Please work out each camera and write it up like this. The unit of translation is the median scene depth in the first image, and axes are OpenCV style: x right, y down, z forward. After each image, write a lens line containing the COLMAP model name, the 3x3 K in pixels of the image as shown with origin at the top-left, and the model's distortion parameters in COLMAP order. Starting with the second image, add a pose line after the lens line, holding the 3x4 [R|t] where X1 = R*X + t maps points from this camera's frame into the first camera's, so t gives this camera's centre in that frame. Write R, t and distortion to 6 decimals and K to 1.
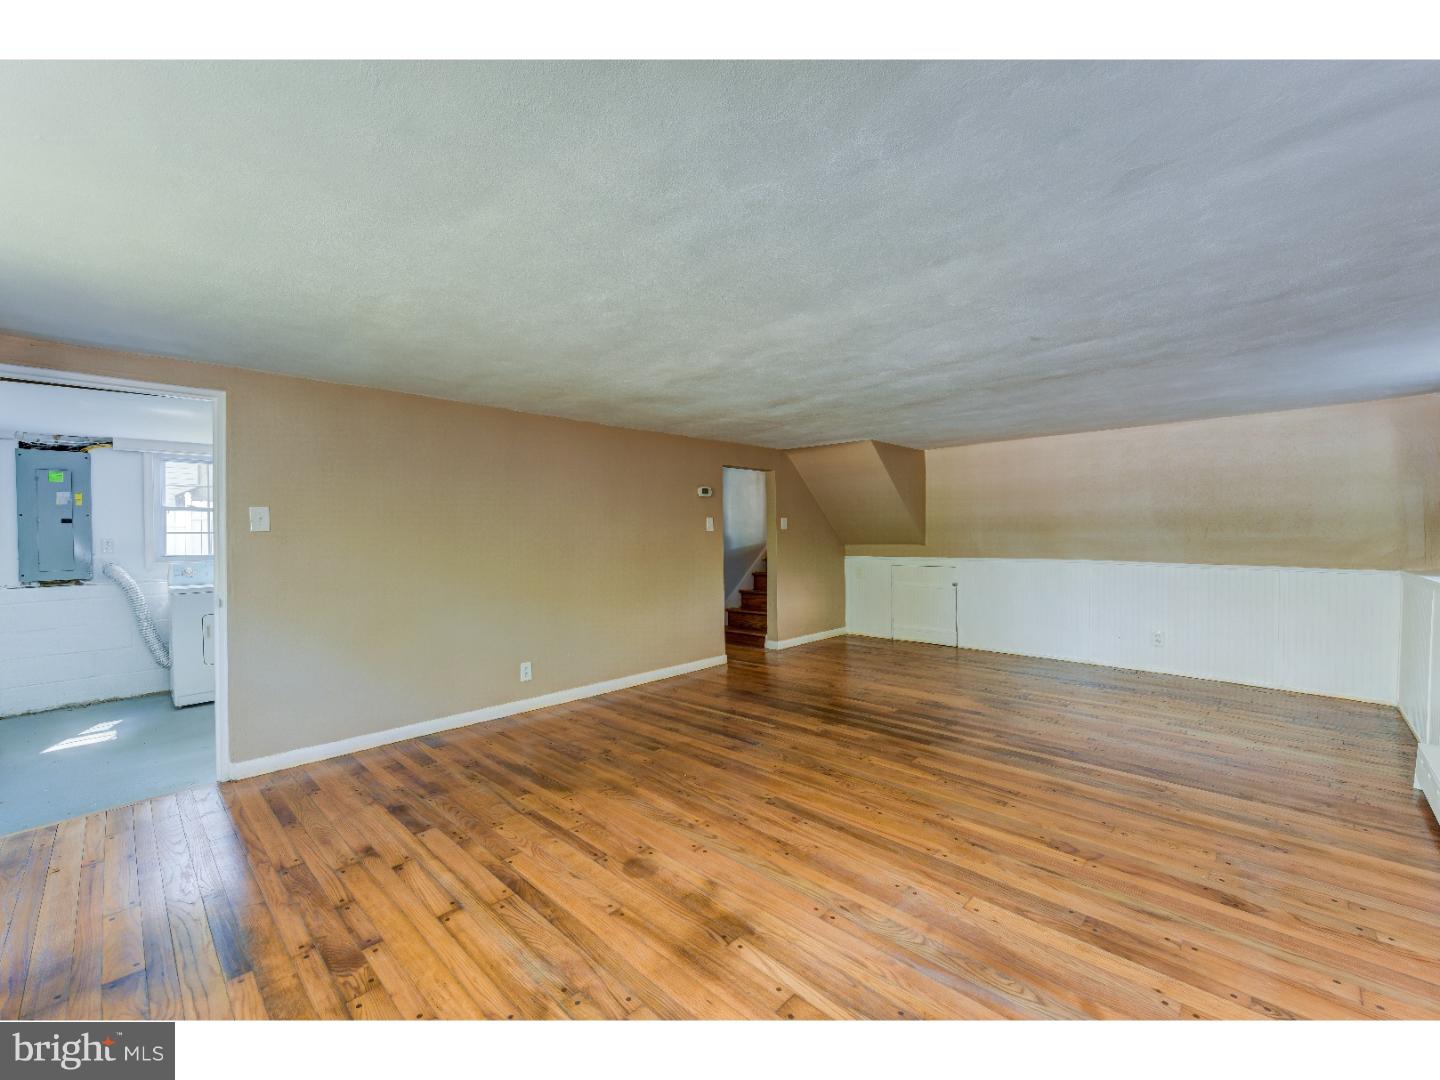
lens RADIAL K [[588.3, 0, 715.9], [0, 588.3, 545.0], [0, 0, 1]] dist [0.001709, -0.000124]
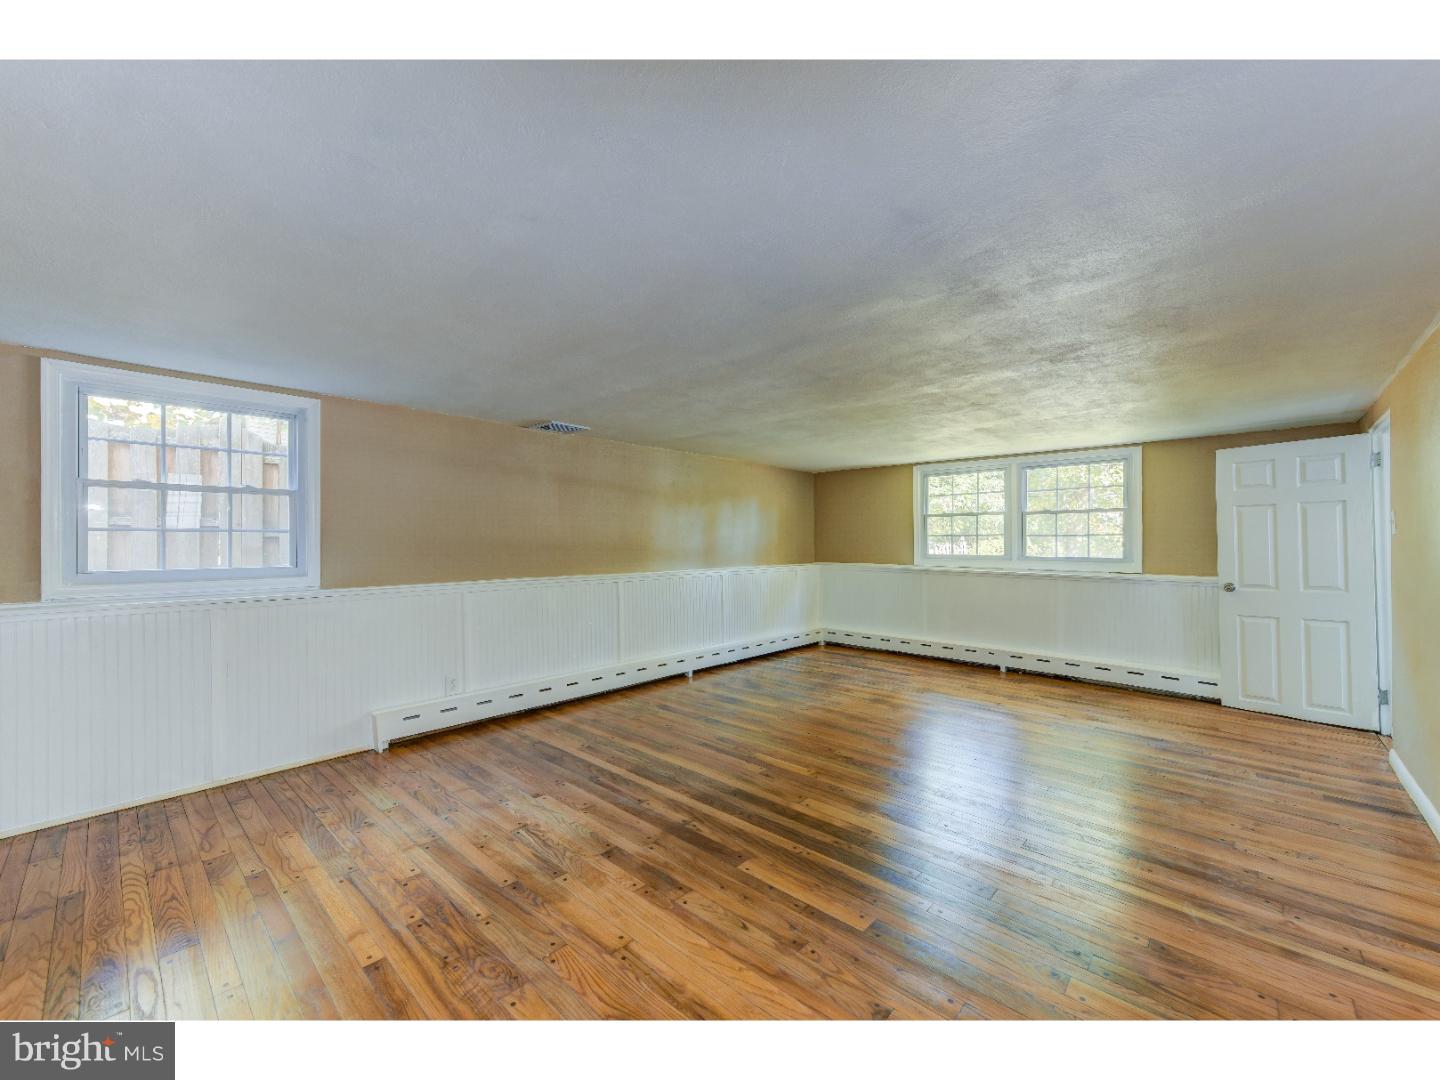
lens RADIAL K [[565.3, 0, 721.7], [0, 565.3, 542.5], [0, 0, 1]] dist [-0.000456, -0.000021]
pose [[-0.999550, 0.012675, -0.027175, 0.416482], [0.012517, 0.999904, 0.005986, -0.026498], [0.027248, 0.005643, -0.999613, 1.884385]]
